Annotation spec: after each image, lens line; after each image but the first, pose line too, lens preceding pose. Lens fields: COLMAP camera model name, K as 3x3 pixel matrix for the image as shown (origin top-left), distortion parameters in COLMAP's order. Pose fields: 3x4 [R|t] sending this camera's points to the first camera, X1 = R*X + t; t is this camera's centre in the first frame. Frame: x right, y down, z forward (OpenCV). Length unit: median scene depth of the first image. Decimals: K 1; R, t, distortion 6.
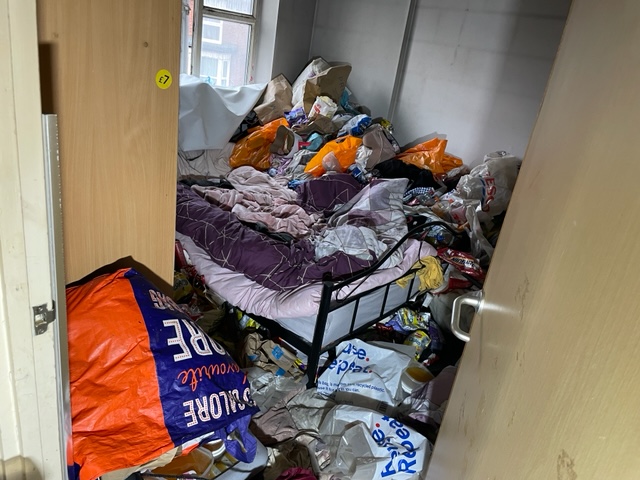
lens RADIAL K [[487.7, 0, 317.5], [0, 487.7, 238.4], [0, 0, 1]] dist [0.052988, -0.082708]
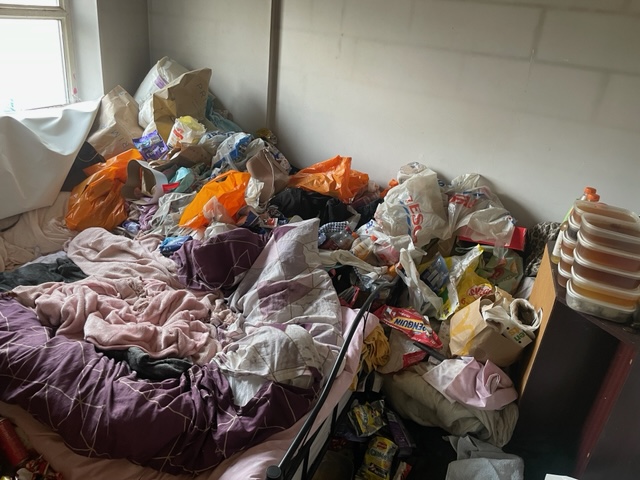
lens RADIAL K [[487.7, 0, 323.0], [0, 487.7, 246.2], [0, 0, 1]] dist [0.052988, -0.082708]
pose [[0.949865, -0.179604, 0.255926, -0.014707], [0.159358, 0.982351, 0.097940, -0.139688], [-0.268999, -0.052246, 0.961722, 0.218509]]
